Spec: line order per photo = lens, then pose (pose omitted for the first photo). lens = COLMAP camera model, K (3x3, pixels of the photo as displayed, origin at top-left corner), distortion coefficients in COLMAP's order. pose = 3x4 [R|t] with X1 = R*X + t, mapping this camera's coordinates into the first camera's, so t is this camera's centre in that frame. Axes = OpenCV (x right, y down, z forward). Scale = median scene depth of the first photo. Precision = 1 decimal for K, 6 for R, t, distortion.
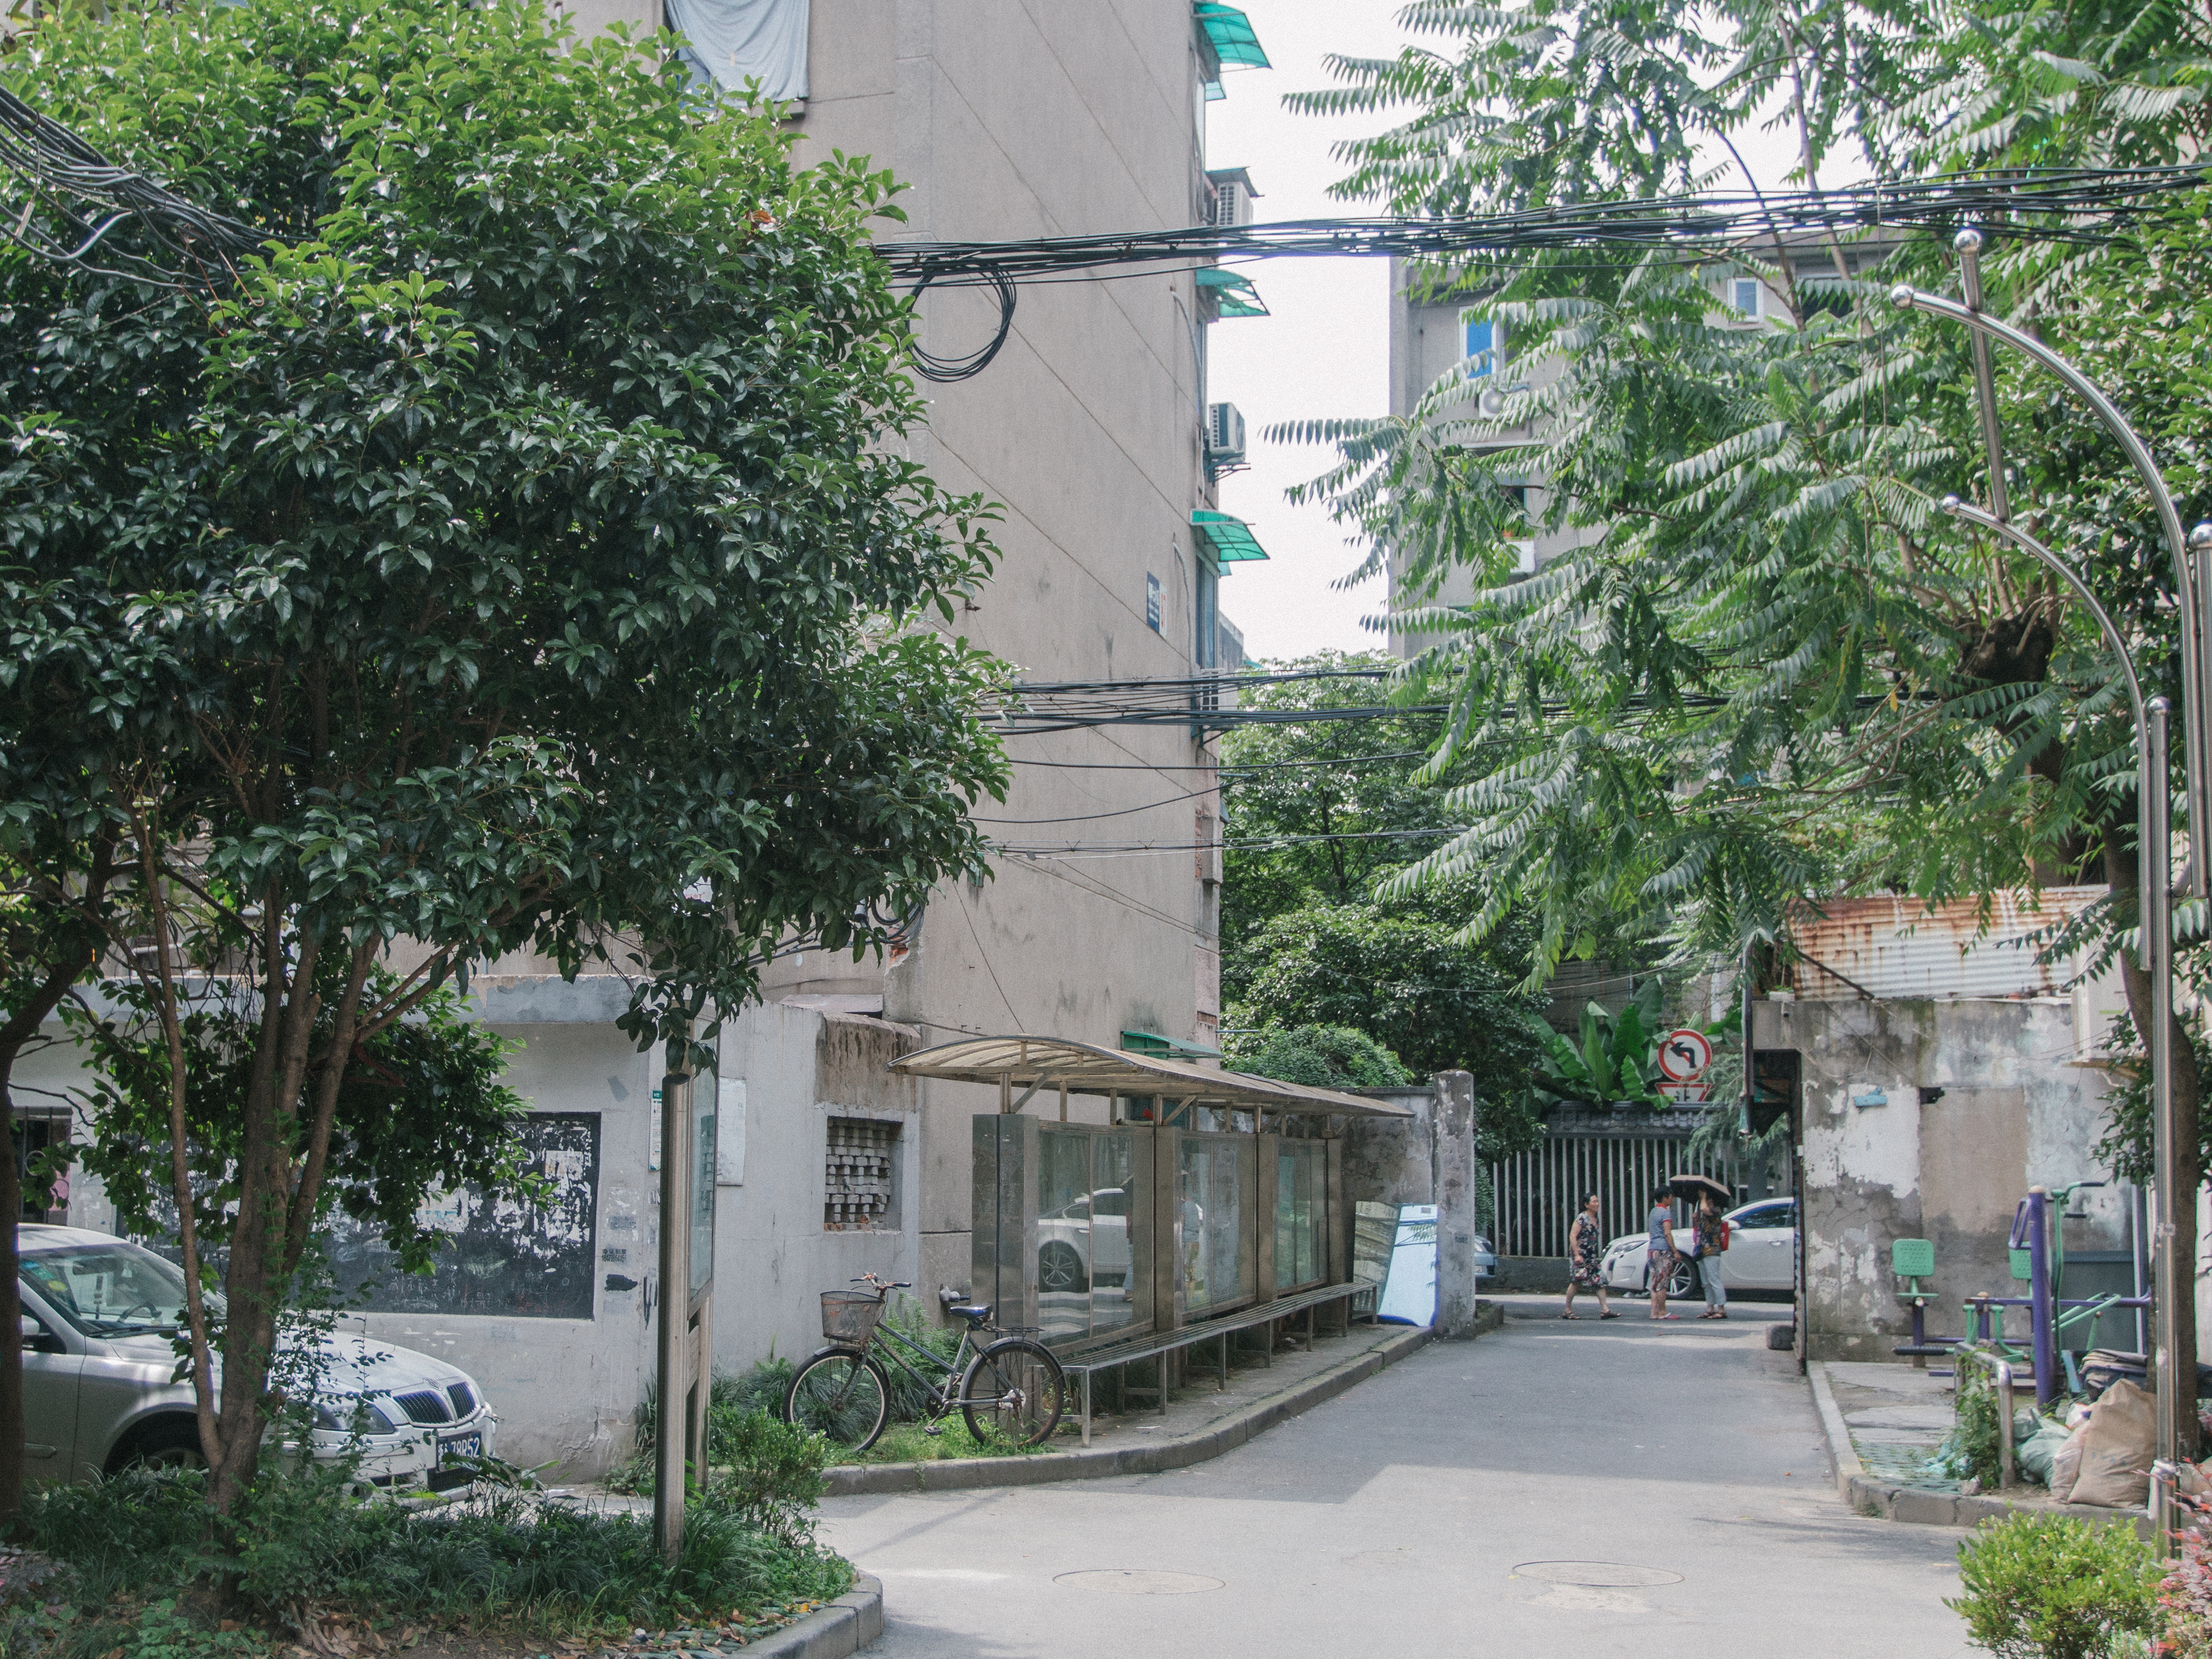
lens RADIAL K [[2478.9, 0, 1035.9], [0, 2478.9, 839.3], [0, 0, 1]] dist [0.025881, 0.000000]
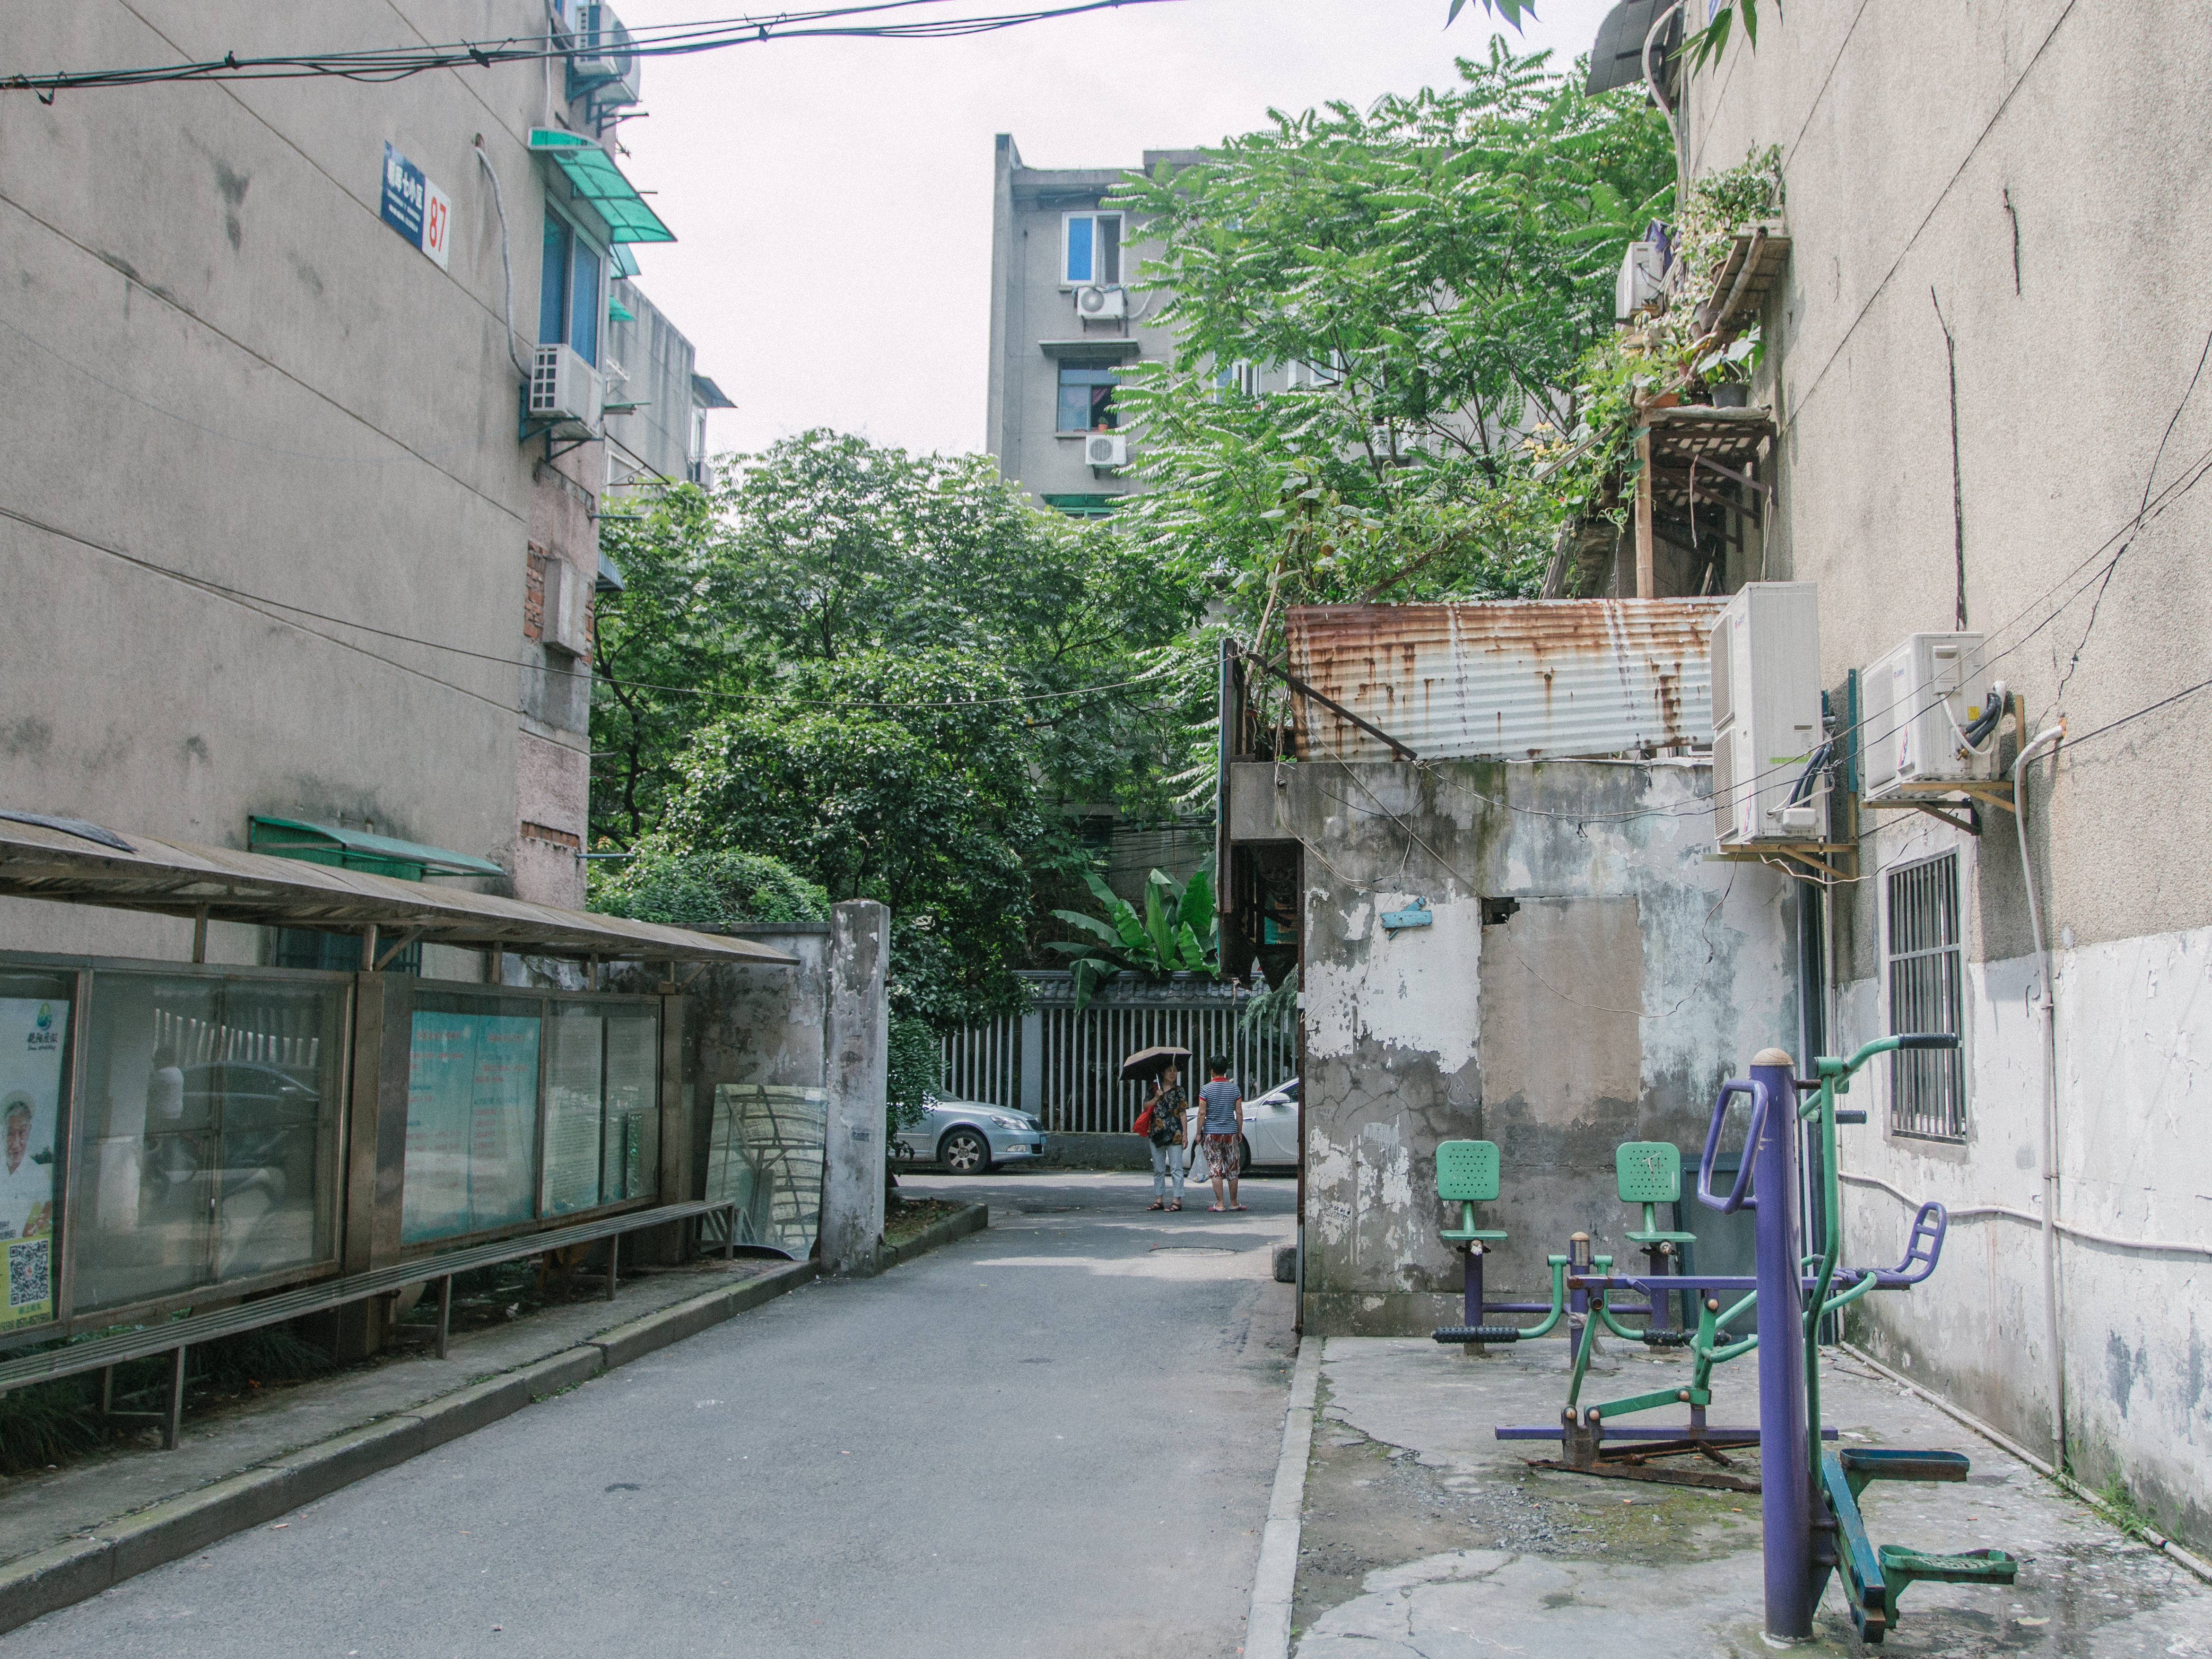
lens RADIAL K [[1899.9, 0, 1121.8], [0, 1899.9, 826.6], [0, 0, 1]] dist [-0.045637, 0.036822]
pose [[0.987616, 0.009792, 0.156583, 0.187133], [-0.012336, 0.999807, 0.015286, 0.074664], [-0.156403, -0.017028, 0.987547, 0.532882]]
